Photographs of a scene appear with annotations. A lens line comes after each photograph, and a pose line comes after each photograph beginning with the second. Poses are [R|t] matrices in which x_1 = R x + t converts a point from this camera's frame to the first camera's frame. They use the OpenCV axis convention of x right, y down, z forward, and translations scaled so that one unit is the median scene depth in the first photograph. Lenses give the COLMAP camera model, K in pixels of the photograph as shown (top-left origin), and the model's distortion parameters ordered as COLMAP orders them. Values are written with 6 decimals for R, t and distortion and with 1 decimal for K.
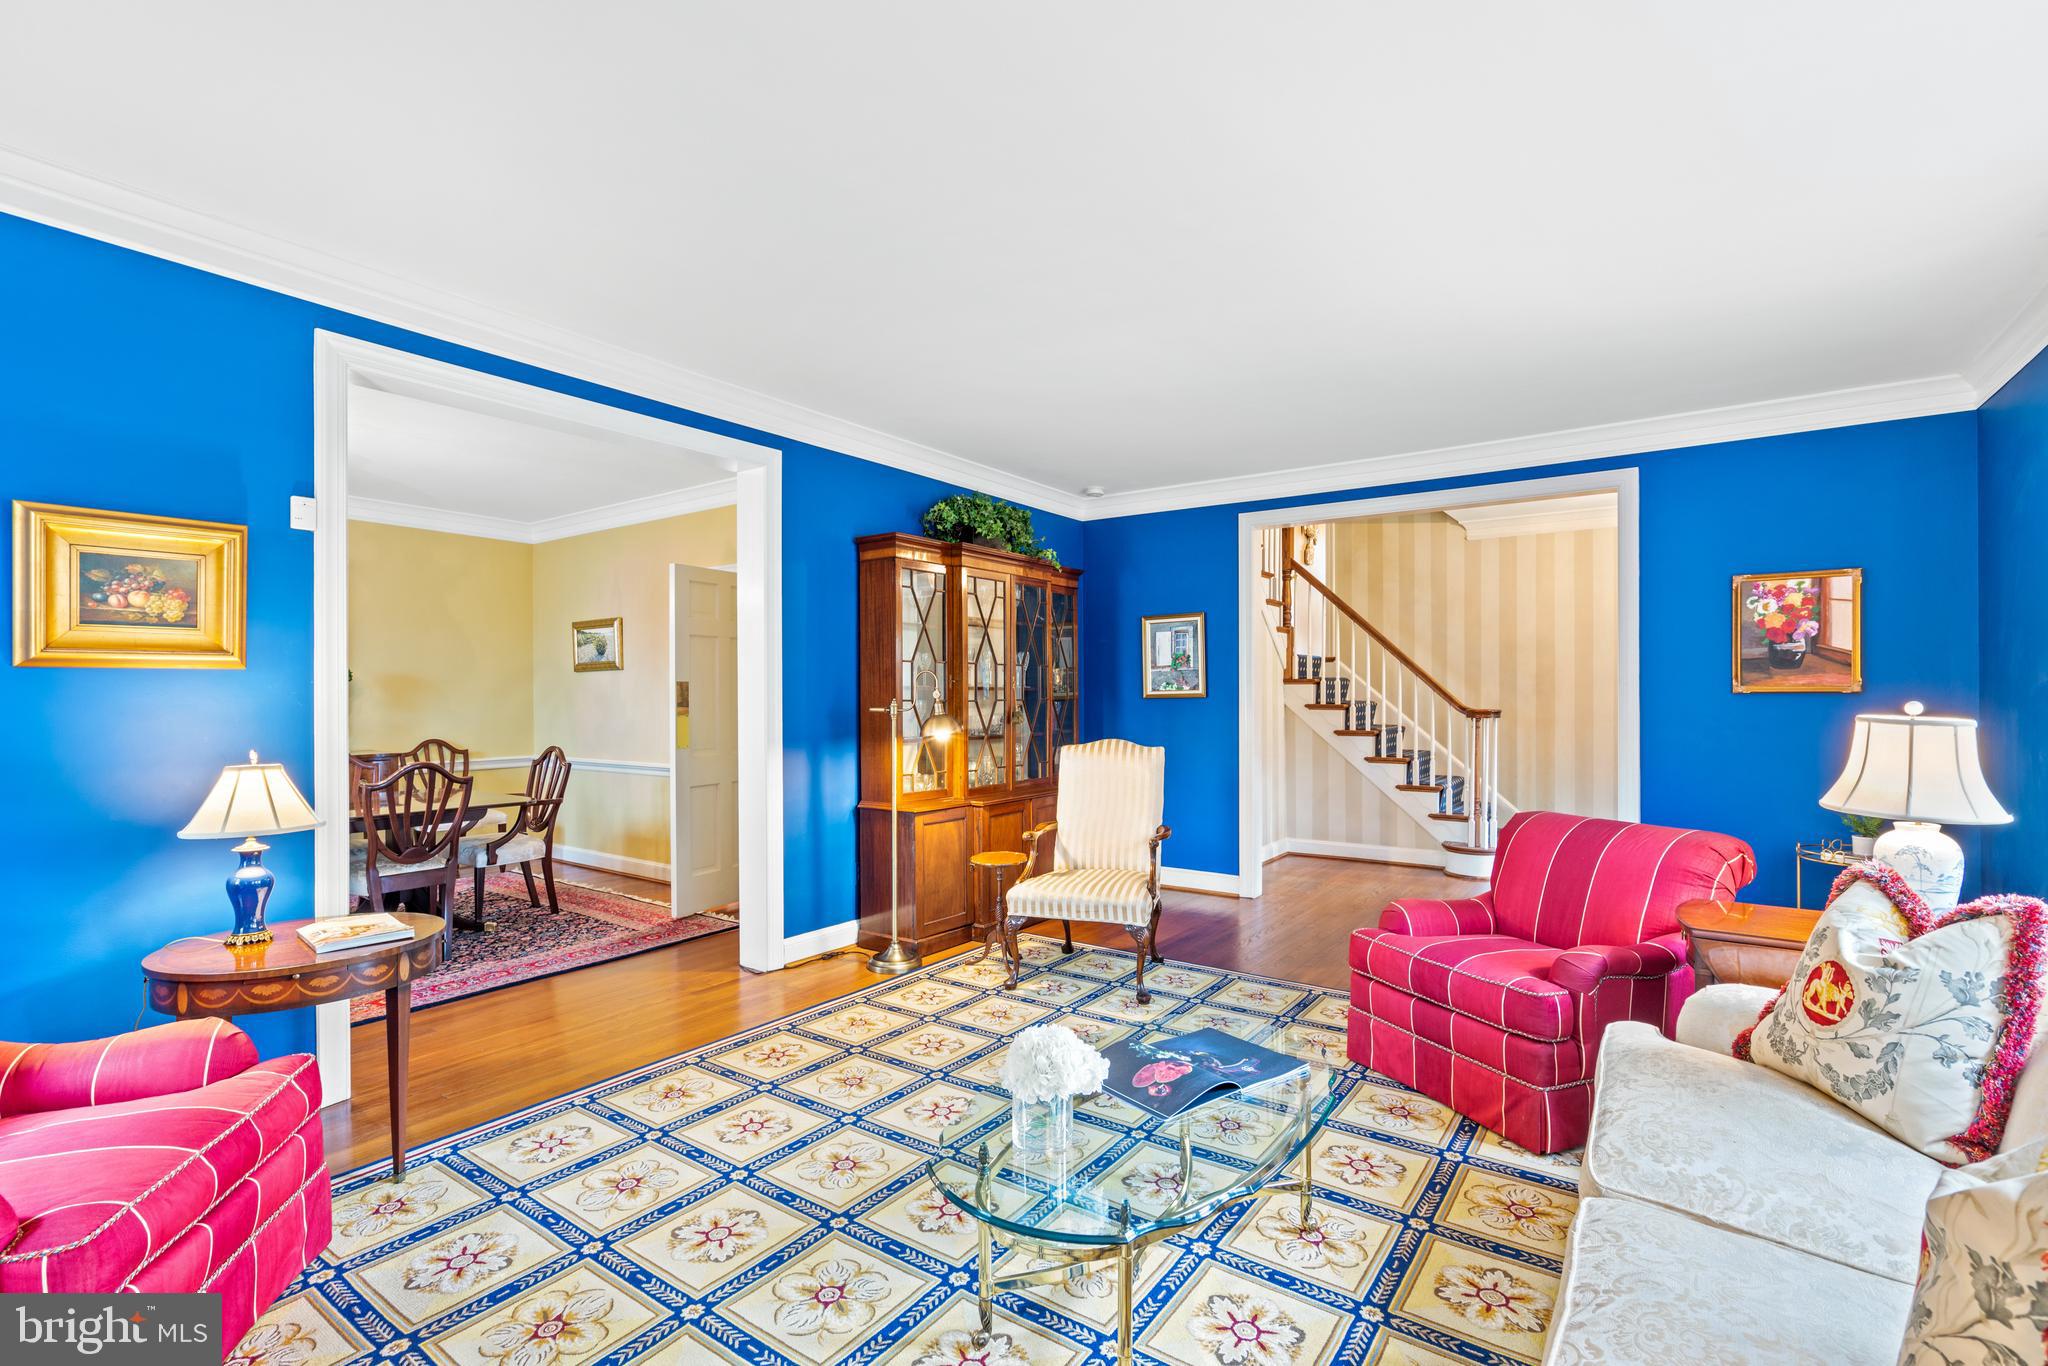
lens RADIAL K [[930.1, 0, 1017.2], [0, 930.1, 690.8], [0, 0, 1]] dist [-0.001009, -0.000348]
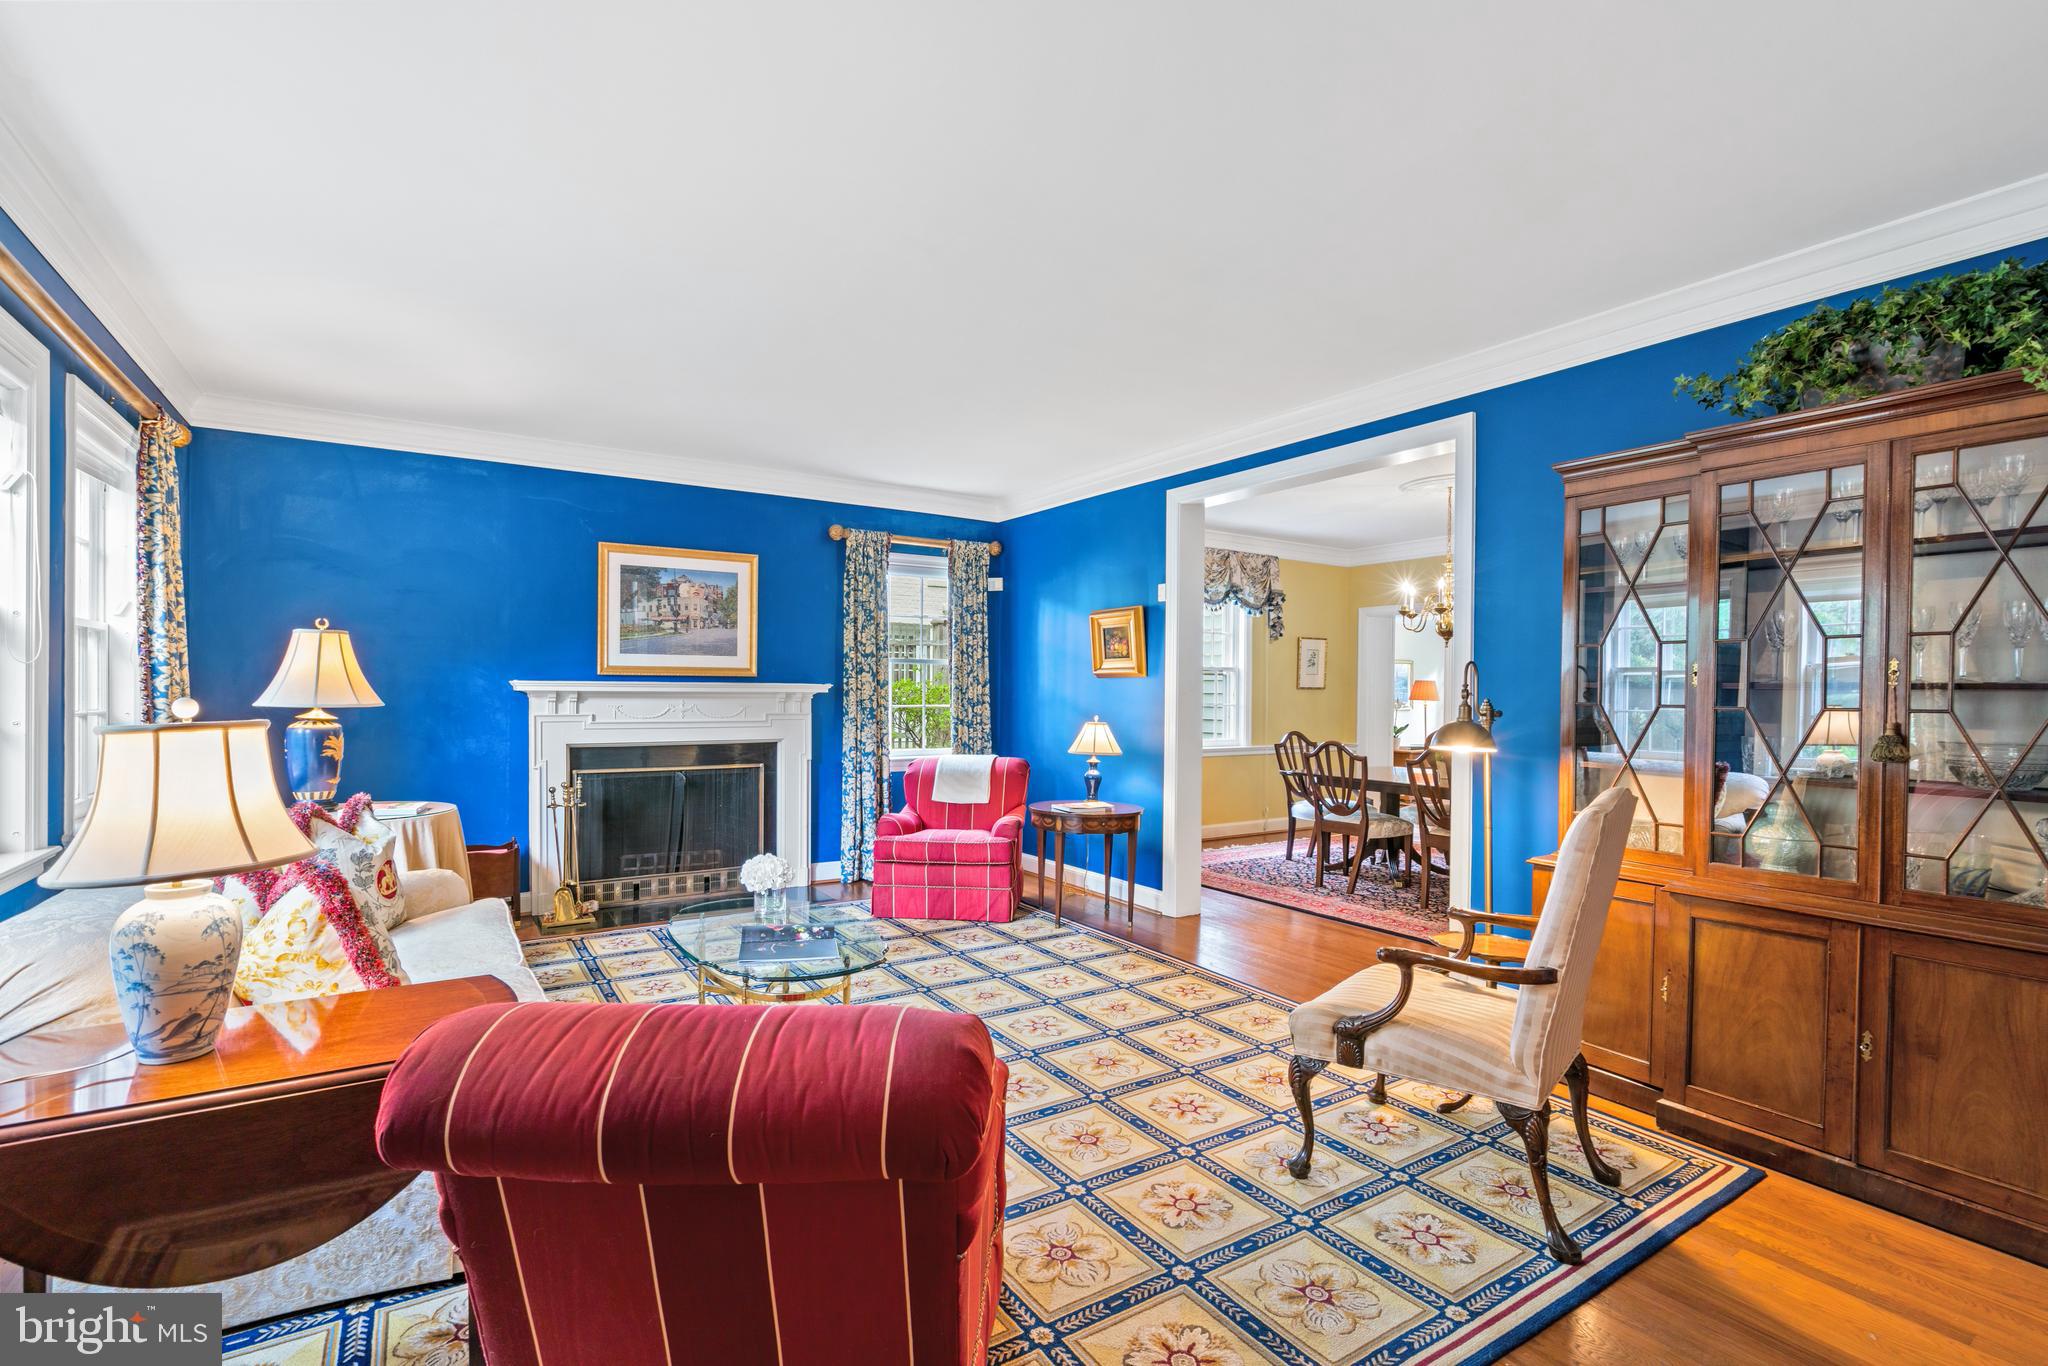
lens RADIAL K [[930.1, 0, 1019.0], [0, 930.1, 693.5], [0, 0, 1]] dist [-0.001009, -0.000348]
pose [[-0.361896, 0.007422, -0.932189, 1.099358], [-0.000612, 0.999966, 0.008200, -0.003395], [0.932218, 0.003538, -0.361879, 1.438153]]
